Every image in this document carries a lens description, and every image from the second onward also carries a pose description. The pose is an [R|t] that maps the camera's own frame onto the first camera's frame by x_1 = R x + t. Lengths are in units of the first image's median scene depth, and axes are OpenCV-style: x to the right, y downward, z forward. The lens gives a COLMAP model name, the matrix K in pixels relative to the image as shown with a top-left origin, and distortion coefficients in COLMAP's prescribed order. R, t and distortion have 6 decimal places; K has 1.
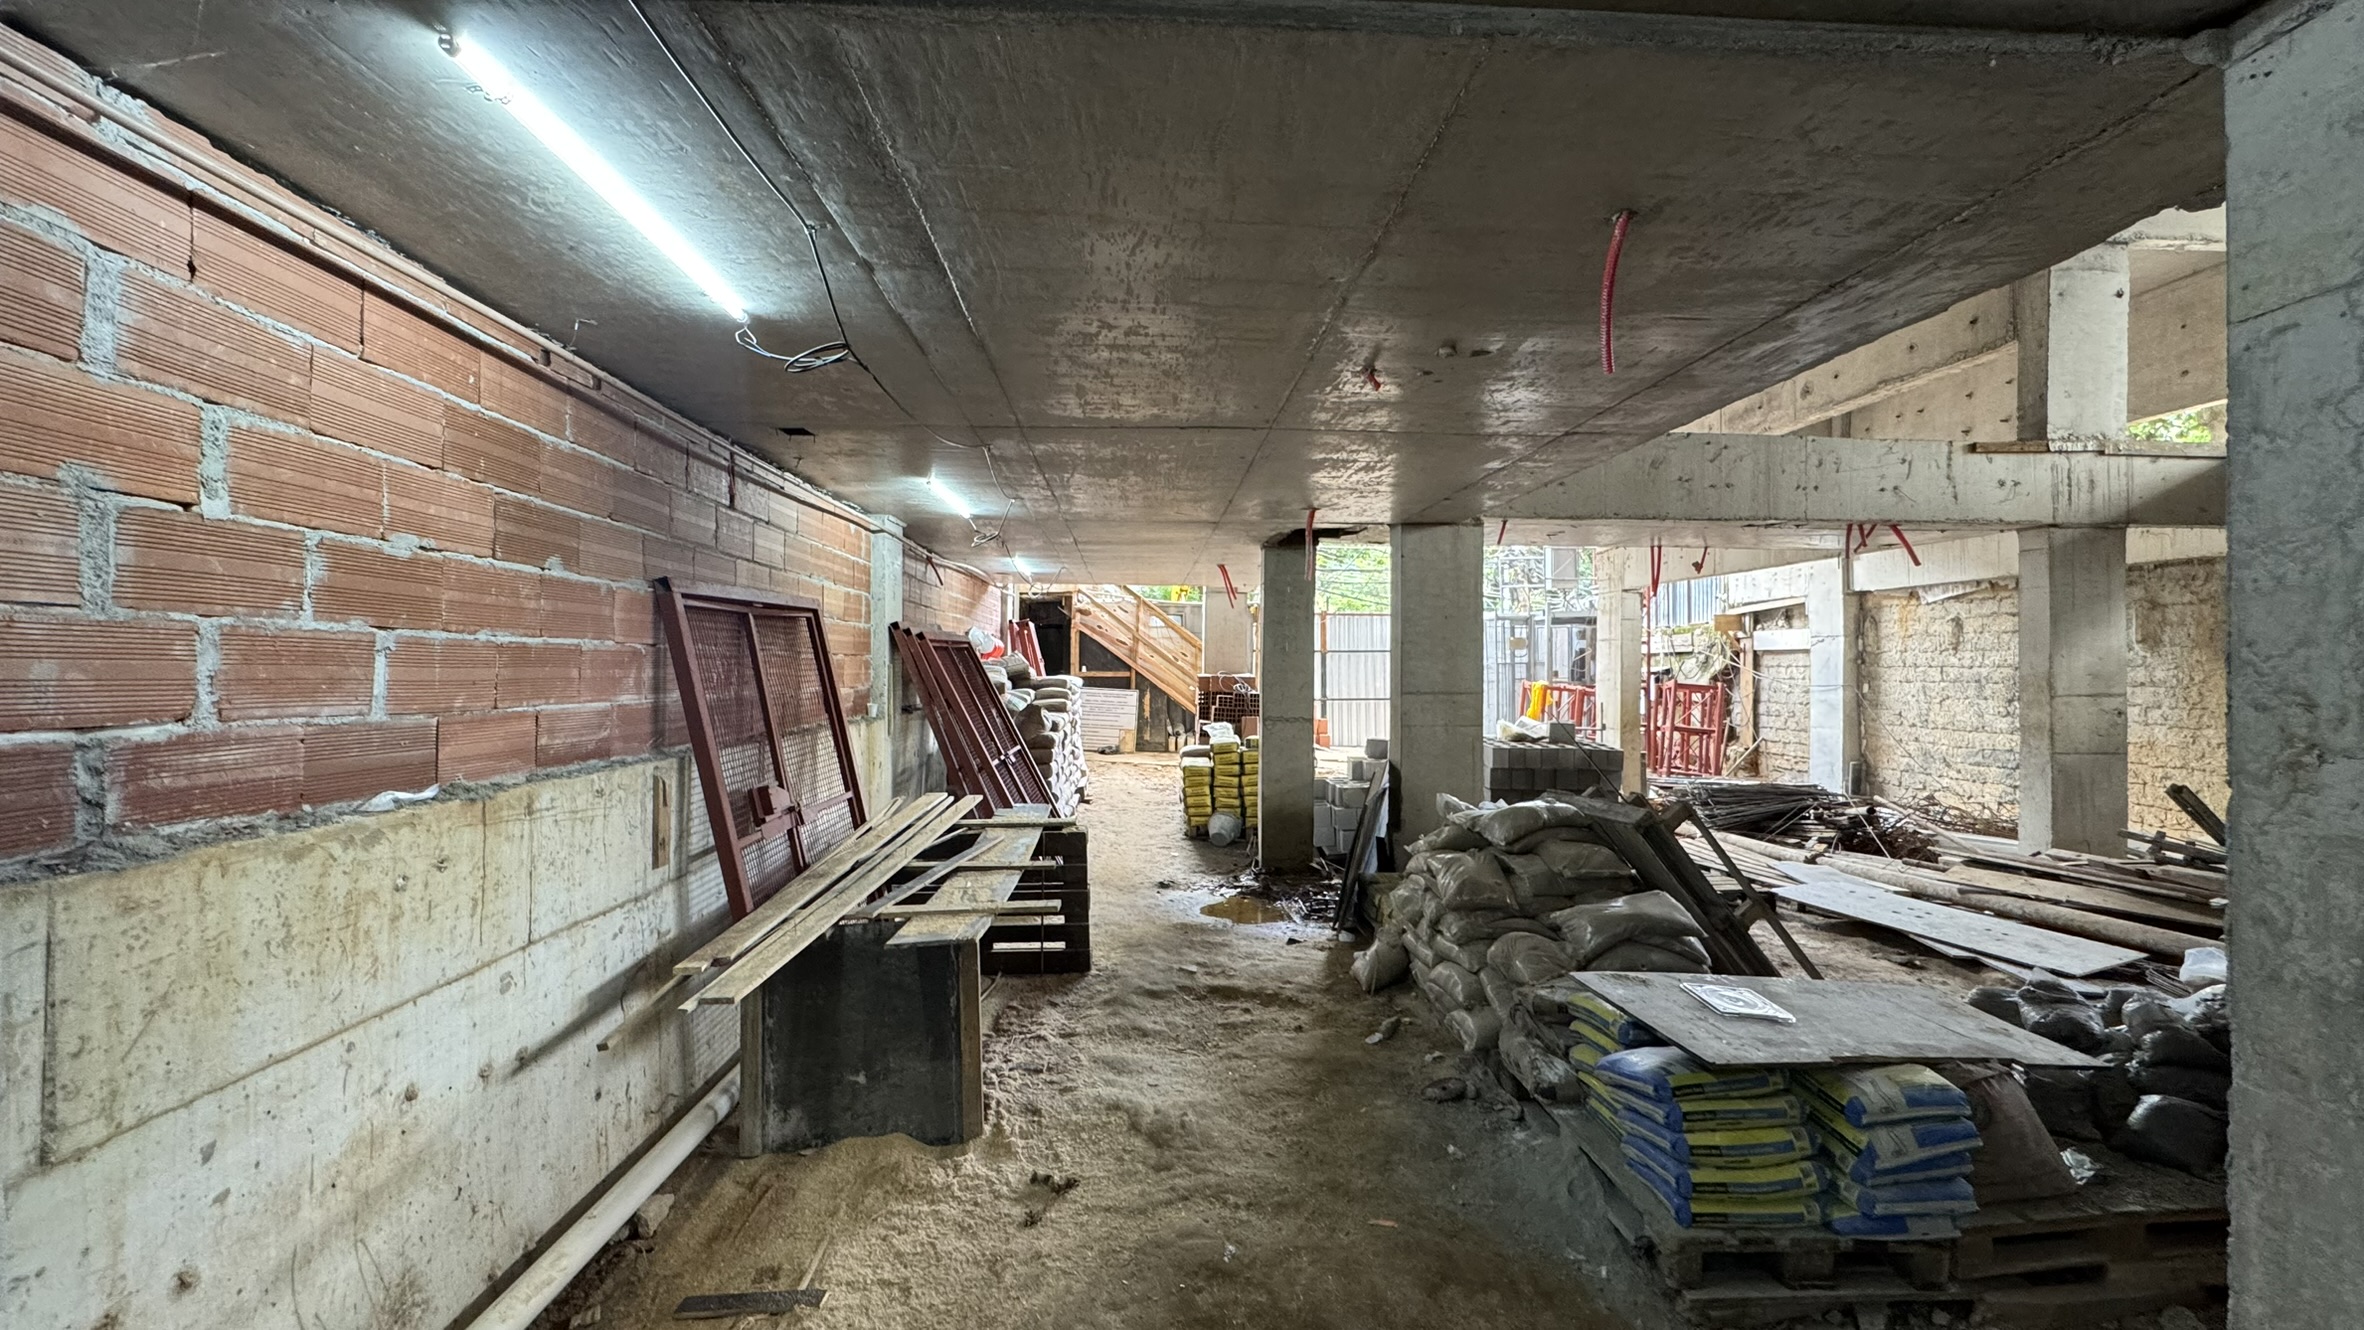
lens RADIAL K [[945.2, 0, 1186.8], [0, 945.2, 663.4], [0, 0, 1]] dist [-0.001273, -0.000017]
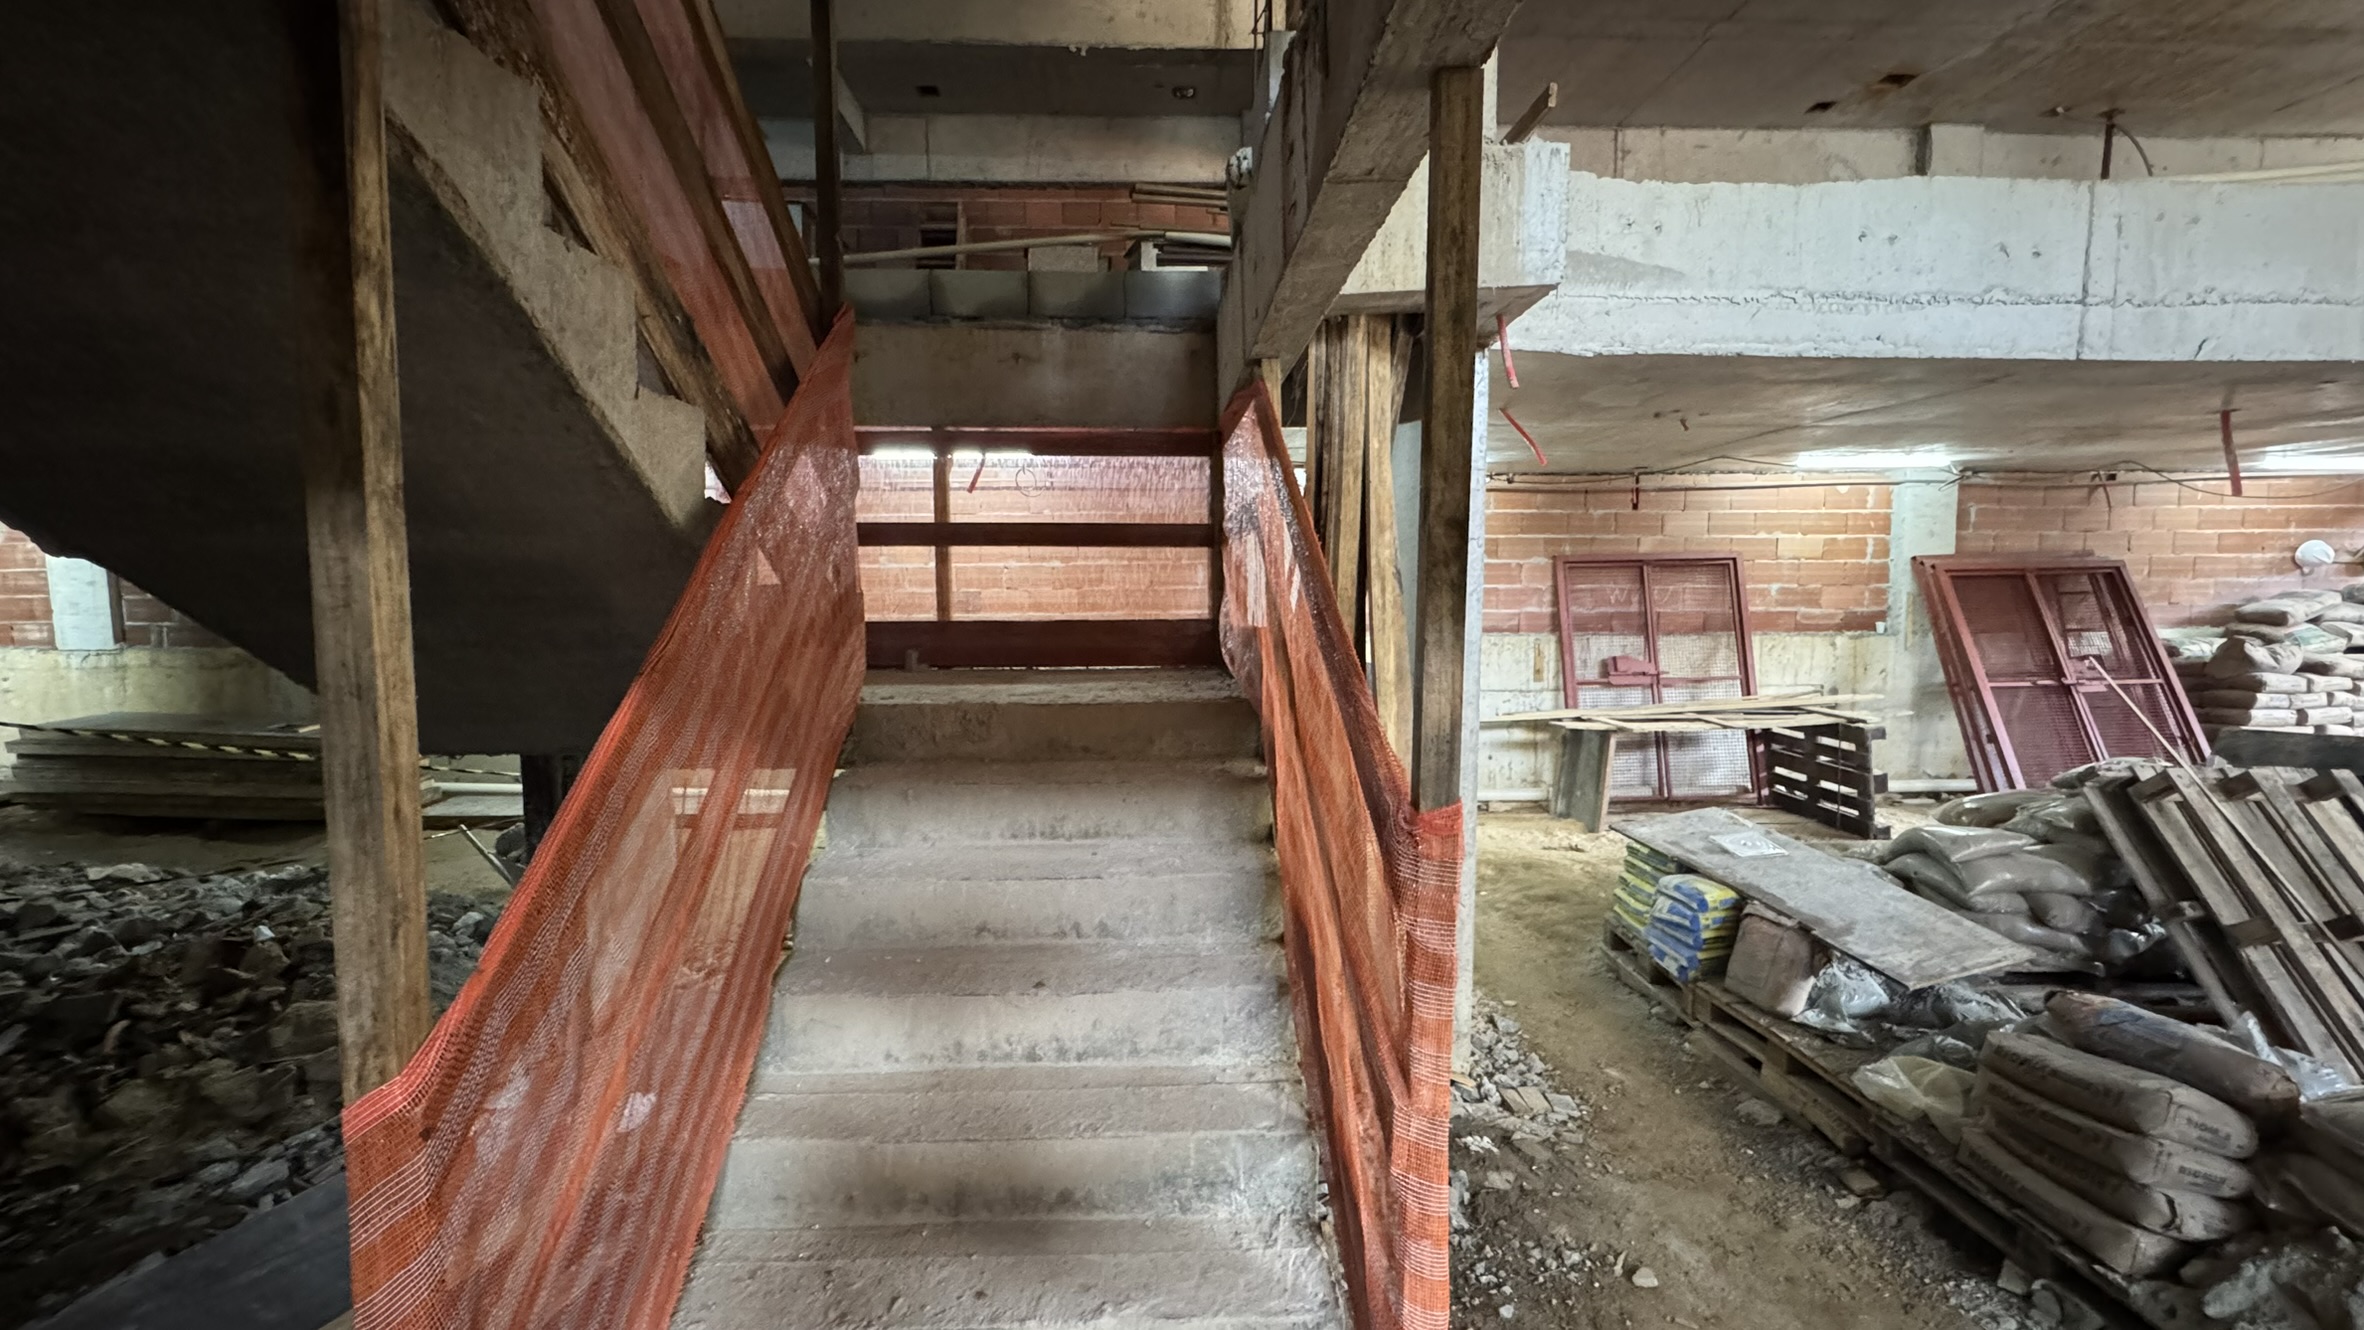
lens RADIAL K [[945.2, 0, 1182.3], [0, 945.2, 664.1], [0, 0, 1]] dist [-0.001273, -0.000017]
pose [[-0.040929, 0.076222, -0.996251, 1.853494], [0.001605, 0.997090, 0.076220, -0.007073], [0.999161, 0.001521, -0.040932, 0.211226]]
